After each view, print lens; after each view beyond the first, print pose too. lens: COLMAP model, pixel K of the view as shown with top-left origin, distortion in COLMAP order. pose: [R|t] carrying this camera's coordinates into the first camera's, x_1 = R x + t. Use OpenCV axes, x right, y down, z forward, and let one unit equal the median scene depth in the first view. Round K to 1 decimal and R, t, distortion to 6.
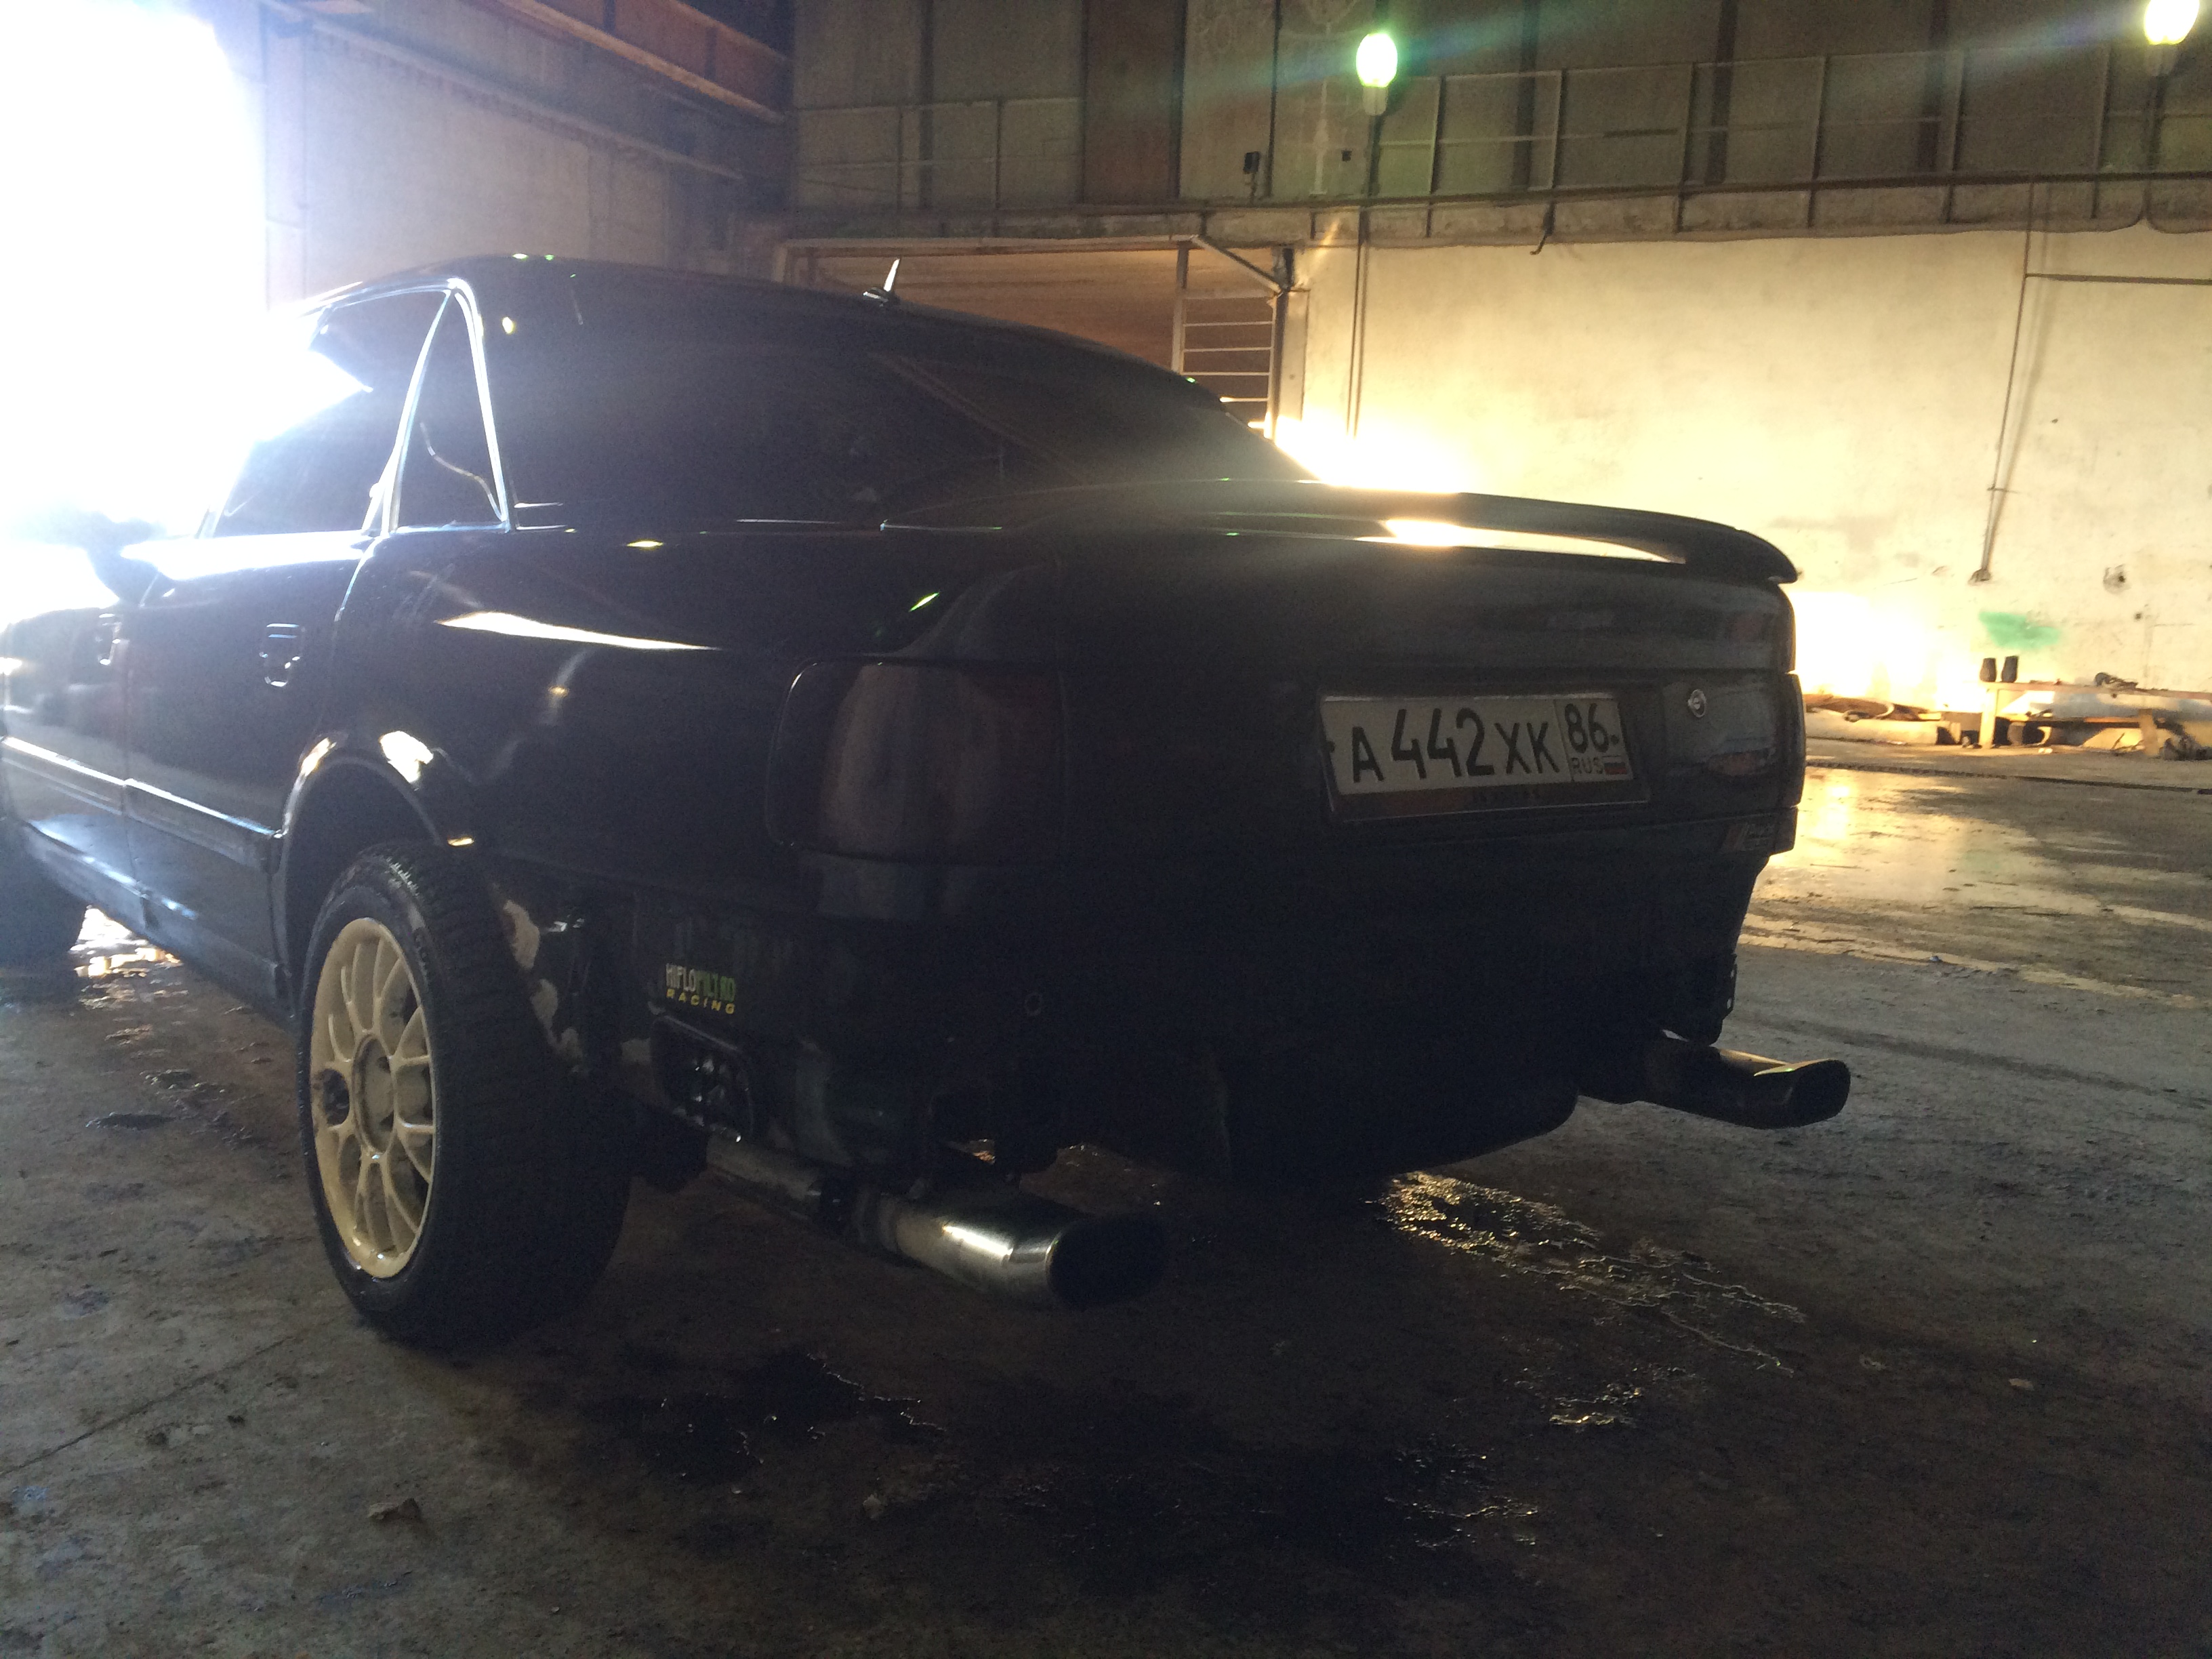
lens RADIAL K [[1908.0, 0, 1099.1], [0, 1908.0, 832.2], [0, 0, 1]] dist [0.099010, -0.152202]
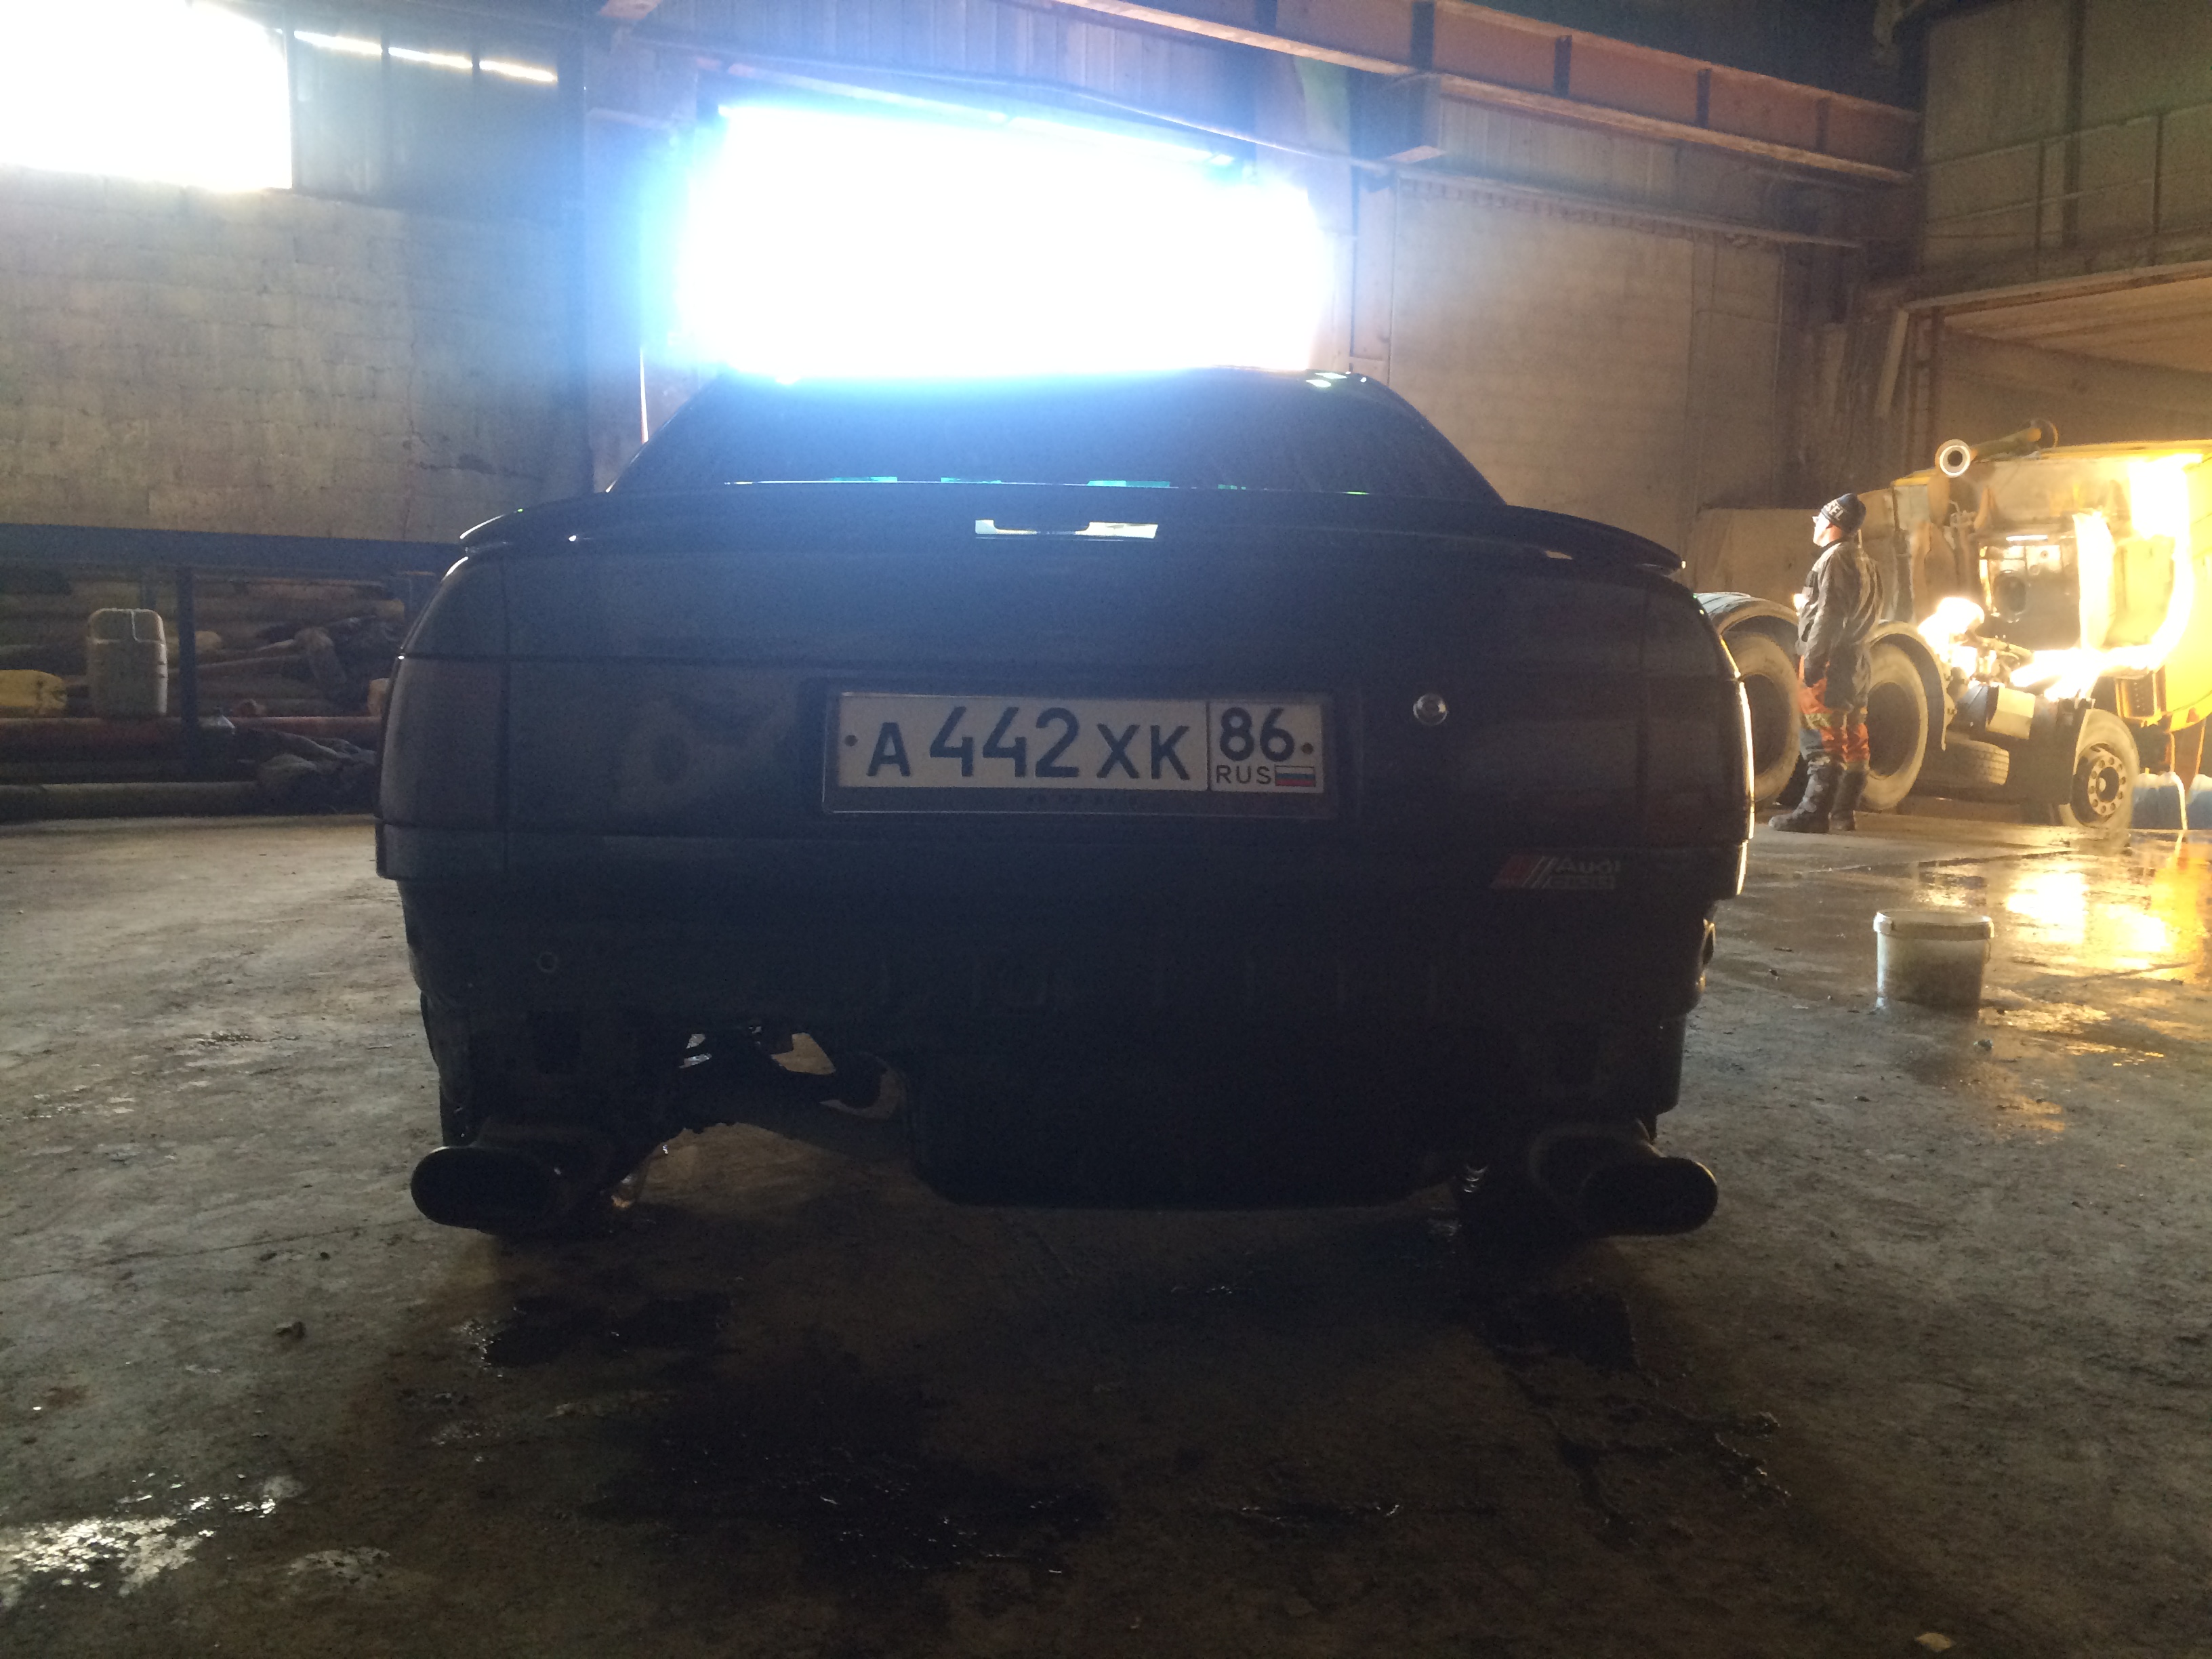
lens RADIAL K [[1898.4, 0, 1095.5], [0, 1898.4, 831.1], [0, 0, 1]] dist [0.100759, -0.147904]
pose [[0.799660, 0.027398, -0.599828, 0.726573], [-0.058924, 0.997717, -0.032983, 0.025396], [0.597555, 0.061720, 0.799449, 0.235922]]
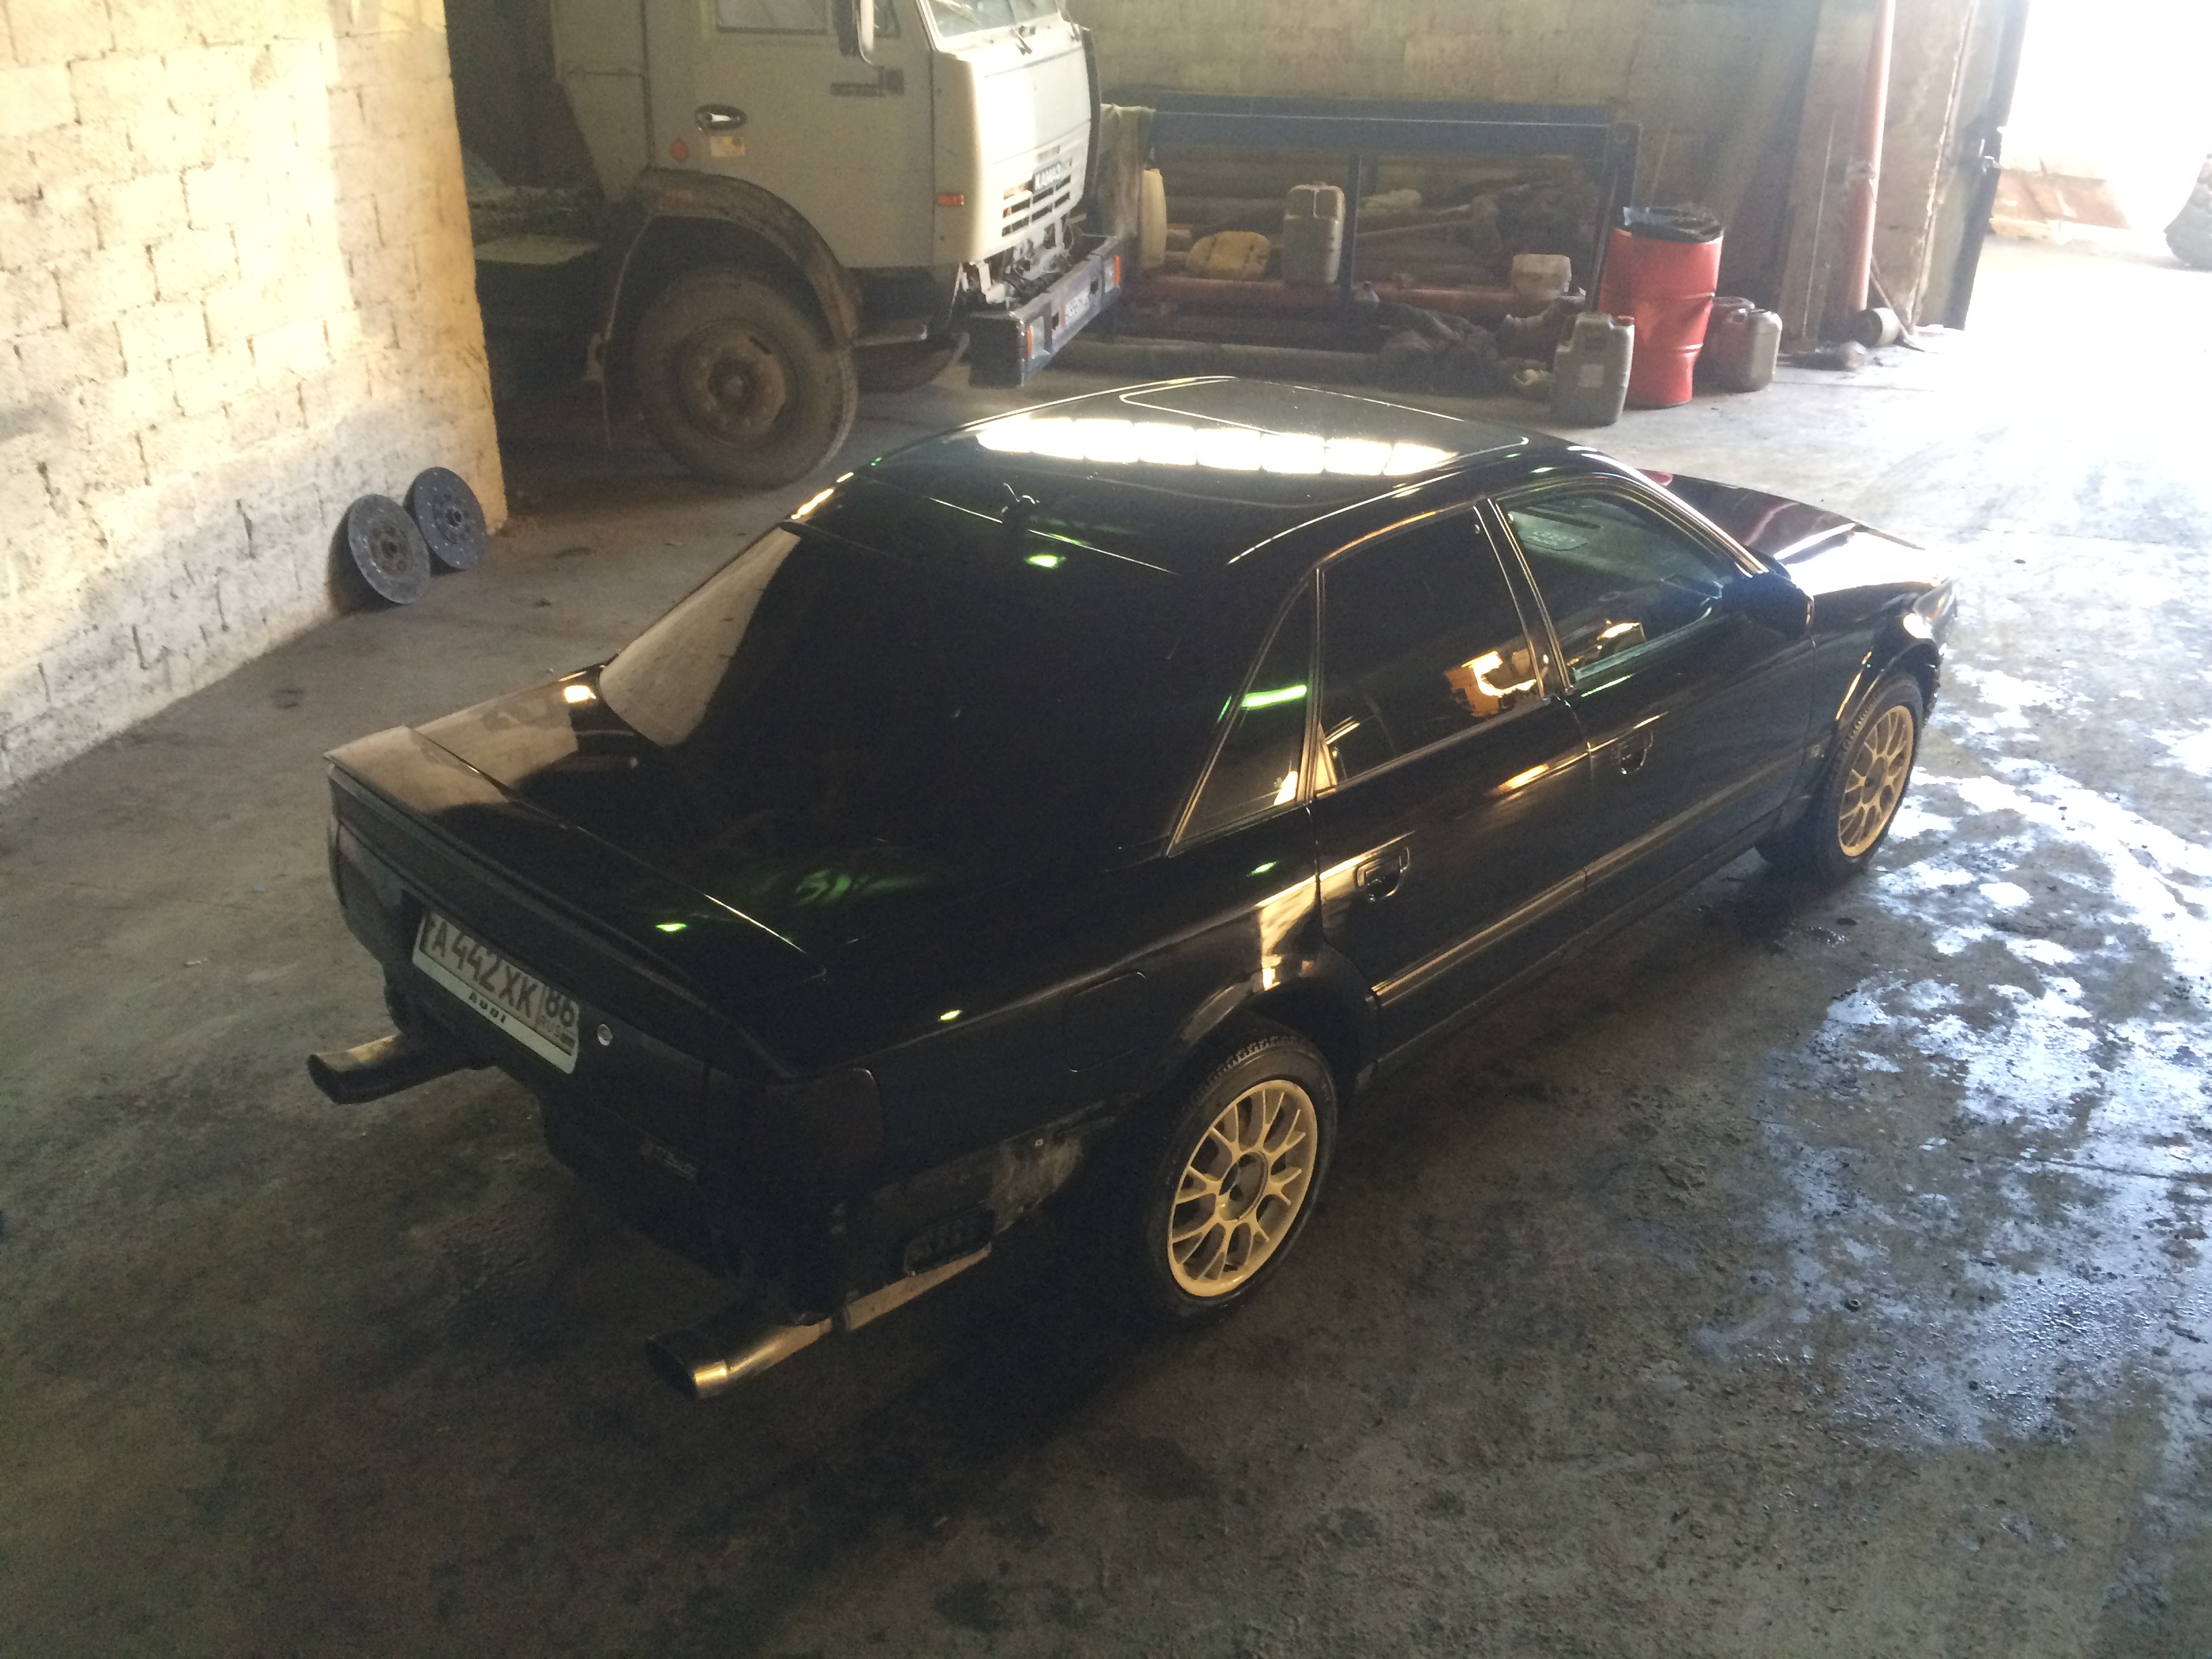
lens RADIAL K [[1908.0, 0, 1099.1], [0, 1908.0, 832.2], [0, 0, 1]] dist [0.099010, -0.152202]
pose [[0.105102, 0.398406, -0.911168, 1.545435], [-0.132372, 0.913694, 0.384241, -0.773586], [0.985612, 0.080228, 0.148769, 1.161856]]
